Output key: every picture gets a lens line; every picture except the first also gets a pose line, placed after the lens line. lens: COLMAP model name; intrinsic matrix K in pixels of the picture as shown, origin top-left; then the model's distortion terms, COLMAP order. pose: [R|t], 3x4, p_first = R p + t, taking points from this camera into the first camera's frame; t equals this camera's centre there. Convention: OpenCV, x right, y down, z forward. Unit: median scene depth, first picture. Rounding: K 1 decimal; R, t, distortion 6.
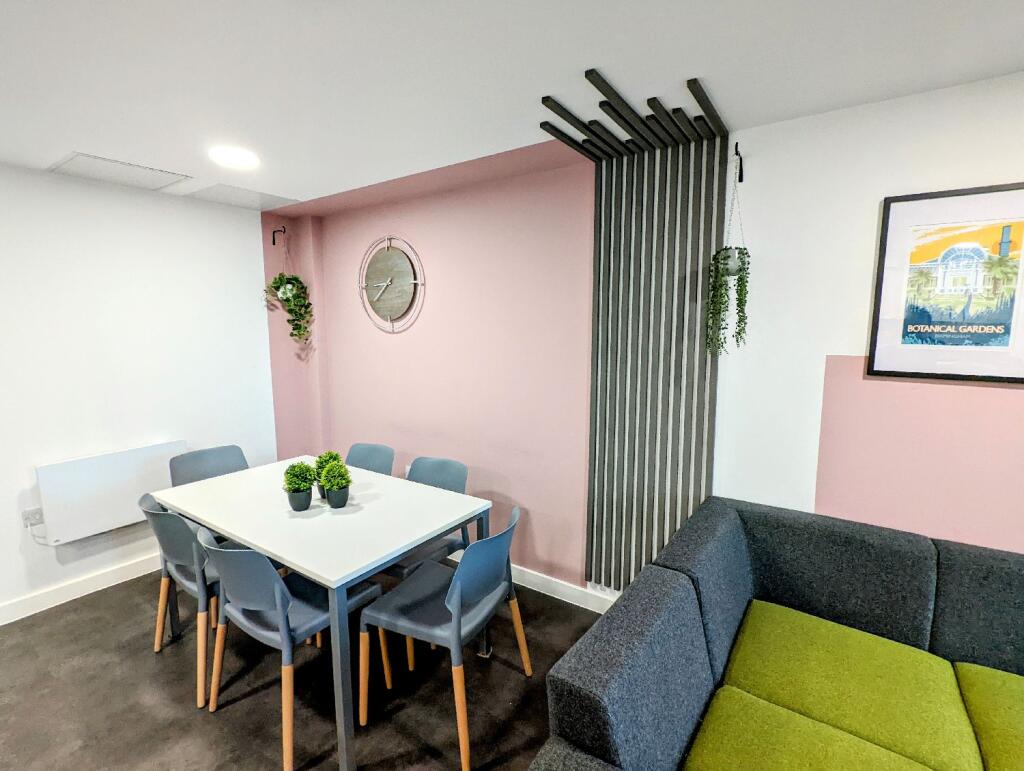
lens RADIAL K [[487.7, 0, 515.8], [0, 487.7, 386.2], [0, 0, 1]] dist [0.012054, -0.008974]
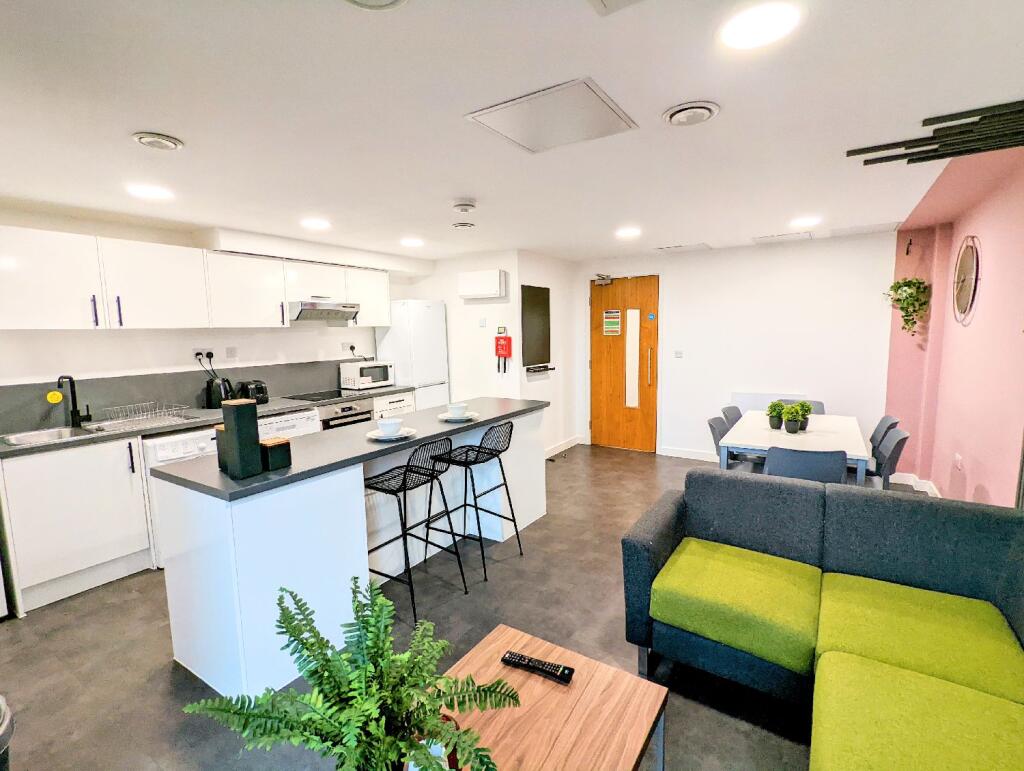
lens RADIAL K [[487.7, 0, 515.8], [0, 487.7, 386.2], [0, 0, 1]] dist [0.012054, -0.008974]
pose [[0.024859, 0.122383, -0.992172, 1.167880], [-0.109810, 0.986807, 0.118970, -0.001891], [0.993642, 0.105993, 0.037970, 0.016884]]
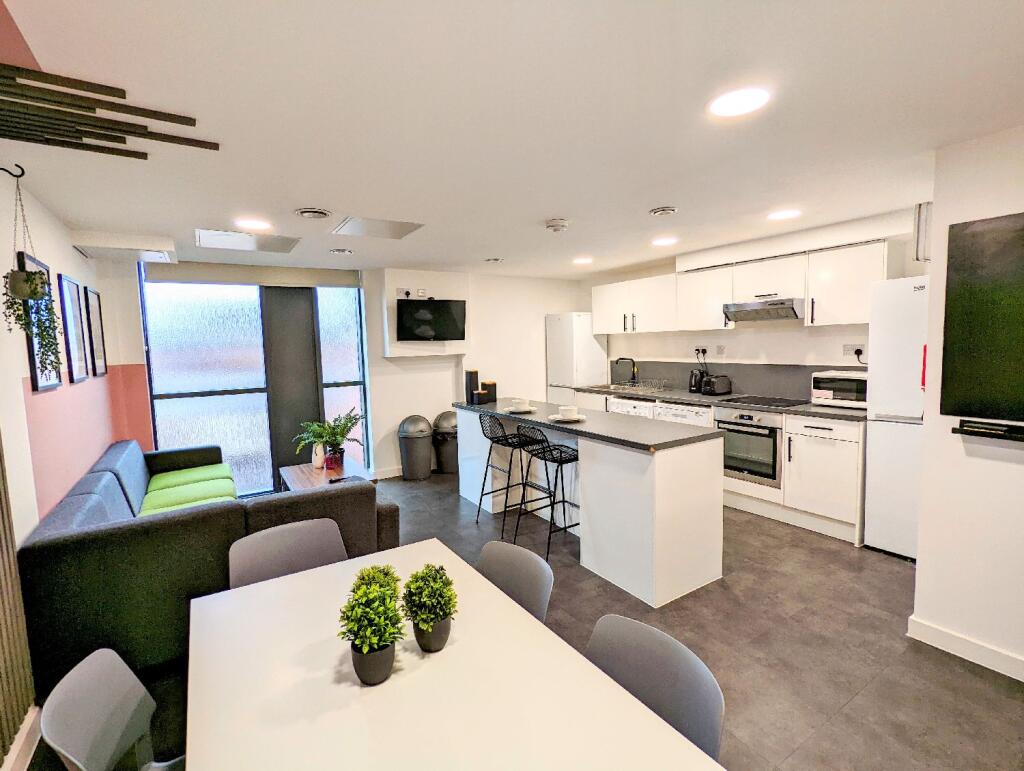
lens RADIAL K [[487.7, 0, 515.8], [0, 487.7, 386.2], [0, 0, 1]] dist [0.012054, -0.008974]
pose [[-0.920679, -0.007326, 0.390252, -0.964102], [0.078615, 0.975854, 0.203787, -0.169671], [-0.382322, 0.218302, -0.897872, 1.531250]]
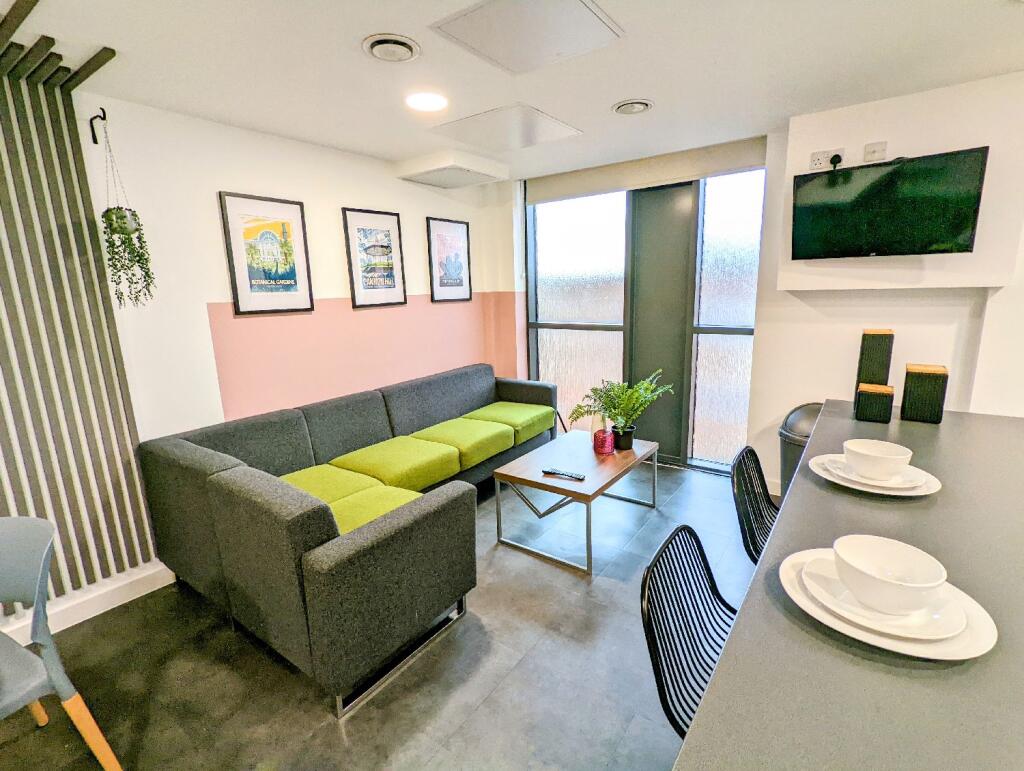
lens RADIAL K [[487.7, 0, 515.8], [0, 487.7, 386.2], [0, 0, 1]] dist [0.012054, -0.008974]
pose [[0.010690, -0.200656, 0.979603, -0.791646], [0.155186, 0.968123, 0.196611, 0.027219], [-0.987827, 0.149919, 0.041489, 0.162186]]
